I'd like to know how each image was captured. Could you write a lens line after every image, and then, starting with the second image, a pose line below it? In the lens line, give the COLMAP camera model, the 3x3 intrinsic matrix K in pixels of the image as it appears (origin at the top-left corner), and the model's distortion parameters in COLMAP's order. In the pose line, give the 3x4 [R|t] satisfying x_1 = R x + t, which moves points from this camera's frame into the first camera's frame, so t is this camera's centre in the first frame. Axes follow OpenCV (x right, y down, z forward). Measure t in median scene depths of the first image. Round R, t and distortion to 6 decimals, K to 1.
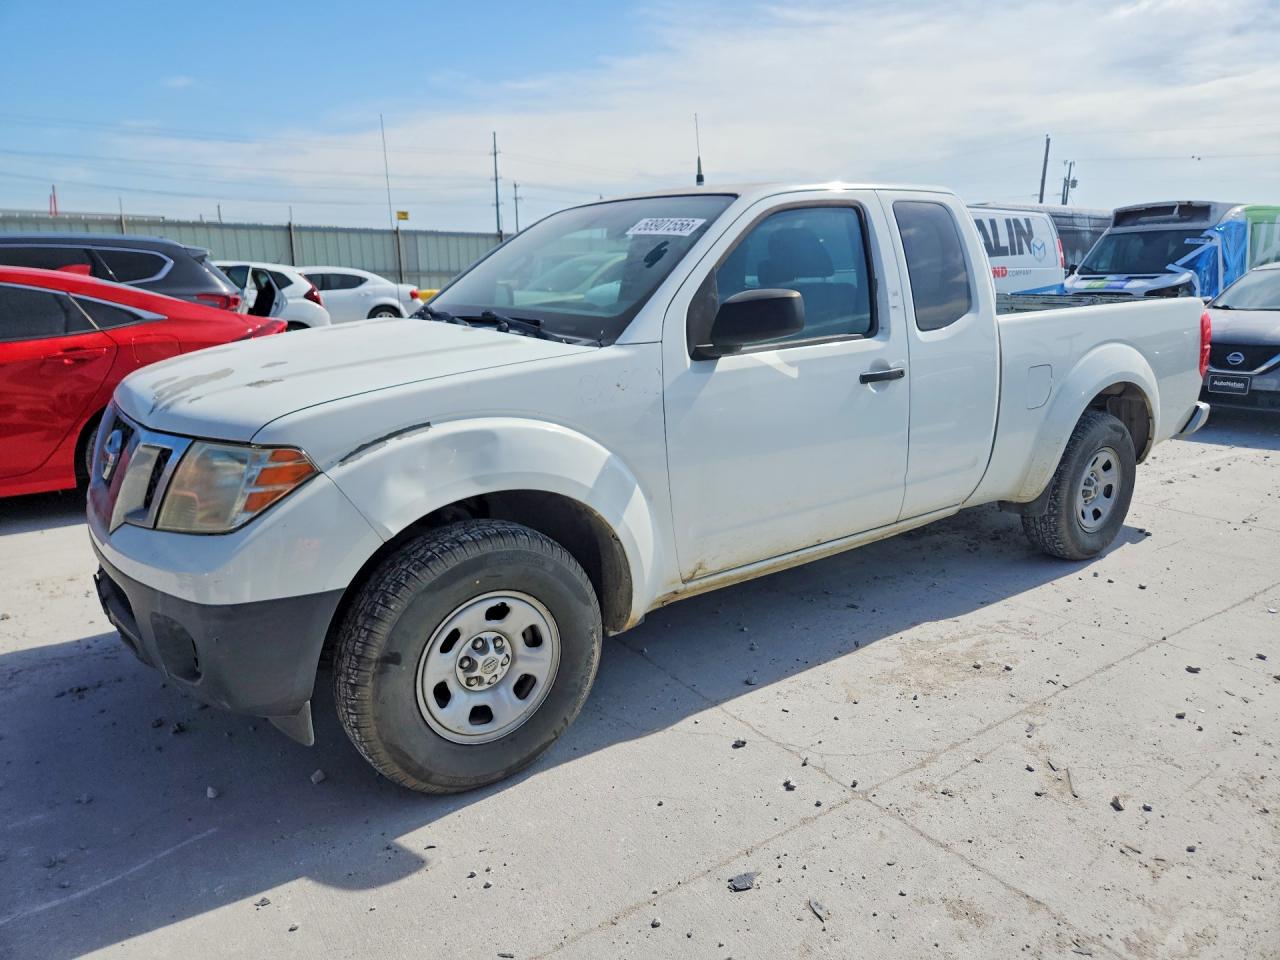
lens RADIAL K [[871.5, 0, 639.2], [0, 871.5, 478.7], [0, 0, 1]] dist [0.021617, -0.021222]
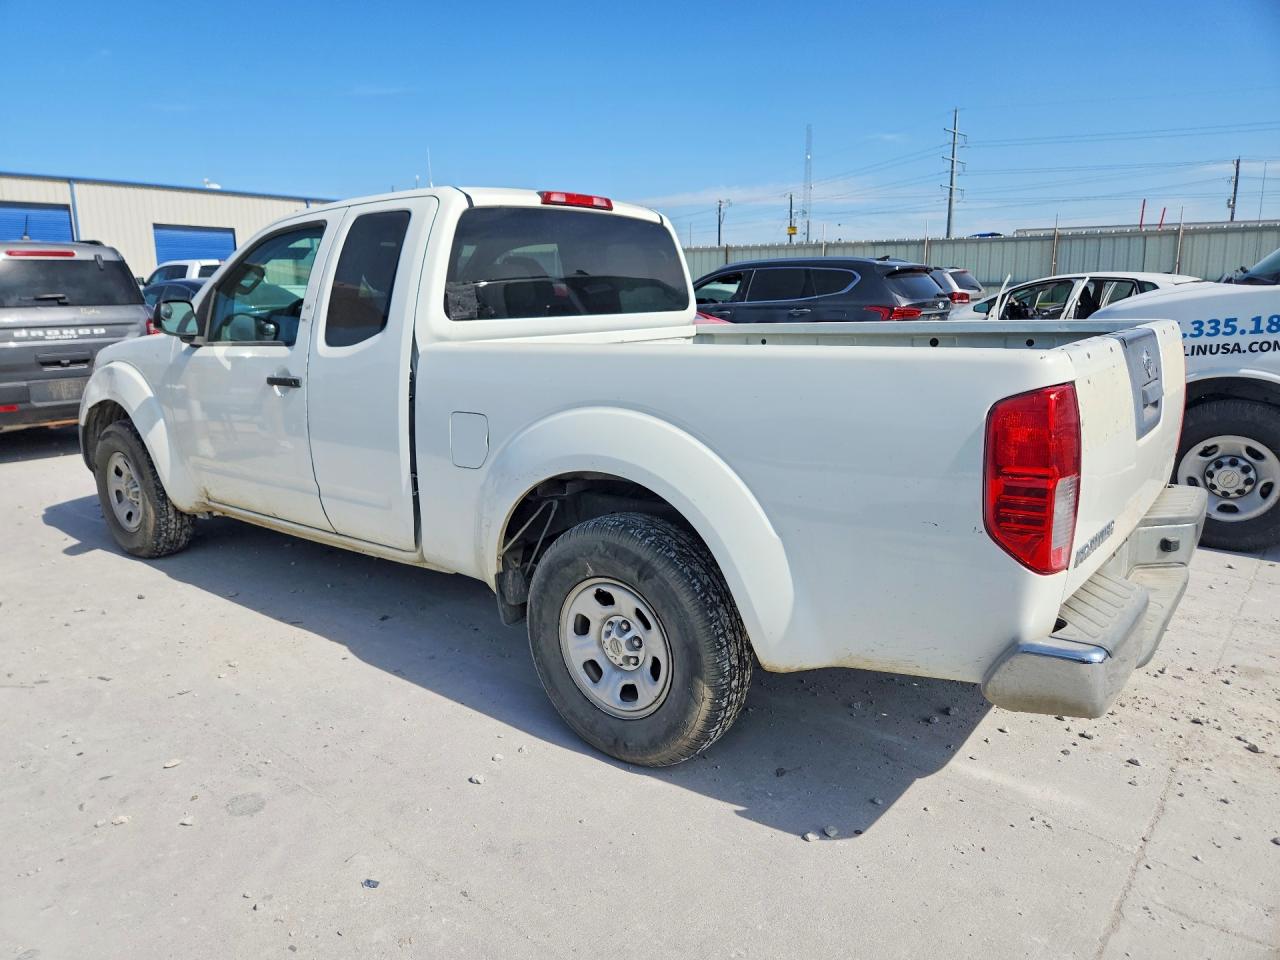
lens RADIAL K [[871.5, 0, 606.9], [0, 871.5, 501.0], [0, 0, 1]] dist [0.021617, -0.021222]
pose [[0.257197, 0.225665, -0.939641, 1.296540], [-0.215495, 0.961260, 0.171872, -0.224112], [0.942025, 0.158283, 0.295863, 0.973281]]
